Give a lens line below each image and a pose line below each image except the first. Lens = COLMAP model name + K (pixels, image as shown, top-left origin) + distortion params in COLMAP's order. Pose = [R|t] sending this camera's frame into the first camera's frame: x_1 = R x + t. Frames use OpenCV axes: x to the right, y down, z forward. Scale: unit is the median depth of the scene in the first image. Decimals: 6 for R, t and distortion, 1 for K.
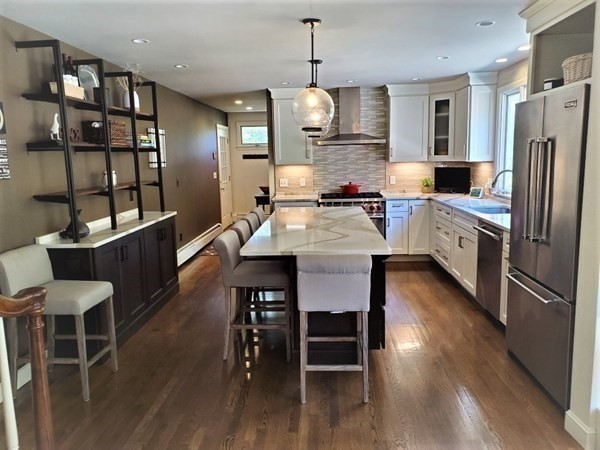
lens RADIAL K [[457.3, 0, 300.0], [0, 457.3, 225.0], [0, 0, 1]] dist [0.014088, -0.003864]
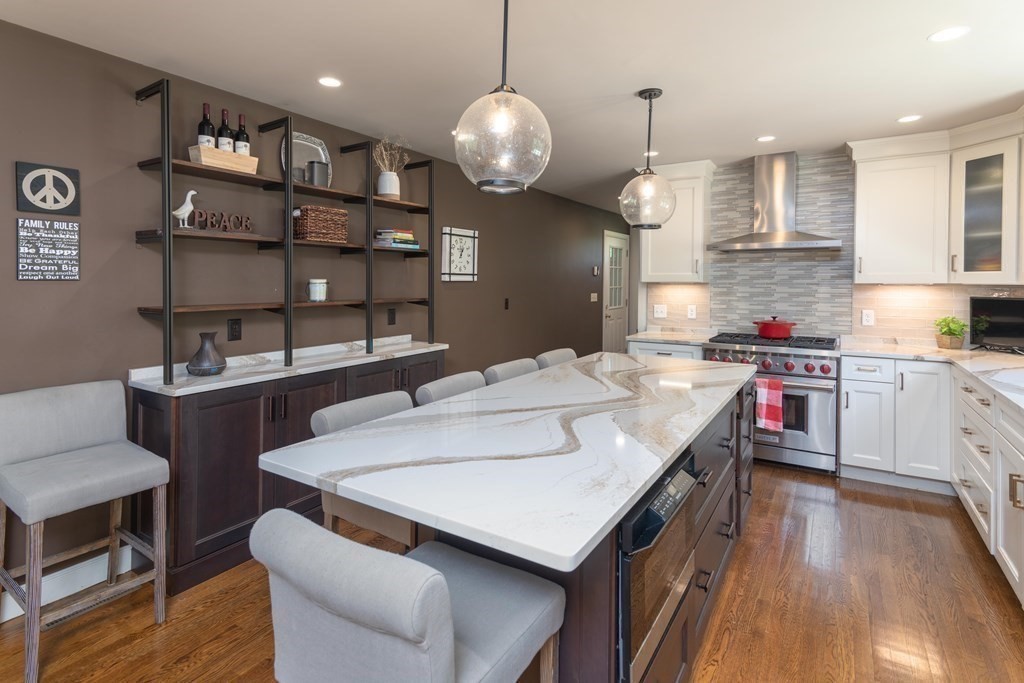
lens RADIAL K [[507.7, 0, 512.9], [0, 507.7, 283.9], [0, 0, 1]] dist [0.003390, 0.000093]
pose [[0.872546, 0.027387, -0.487763, 0.139478], [-0.094618, 0.988996, -0.113728, -0.033109], [0.479281, 0.145384, 0.865536, 0.308566]]
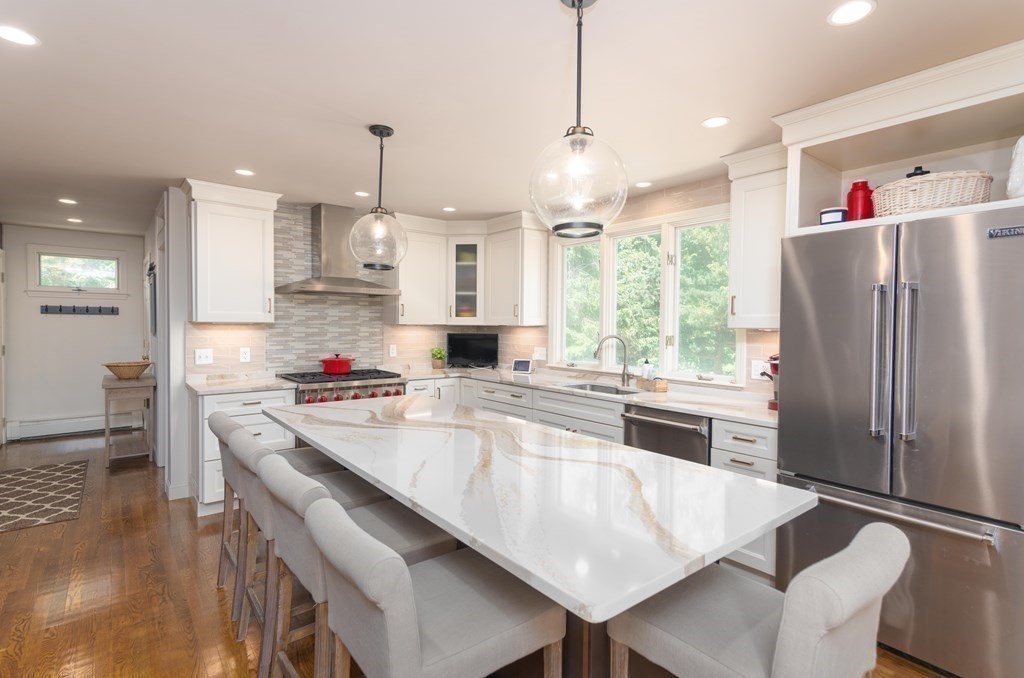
lens RADIAL K [[489.3, 0, 512.0], [0, 489.3, 339.0], [0, 0, 1]] dist [0.020863, 0.000021]
pose [[0.745591, 0.010694, 0.666319, -0.165151], [0.072332, 0.992665, -0.096868, -0.033735], [-0.662467, 0.120420, 0.739348, 0.360798]]
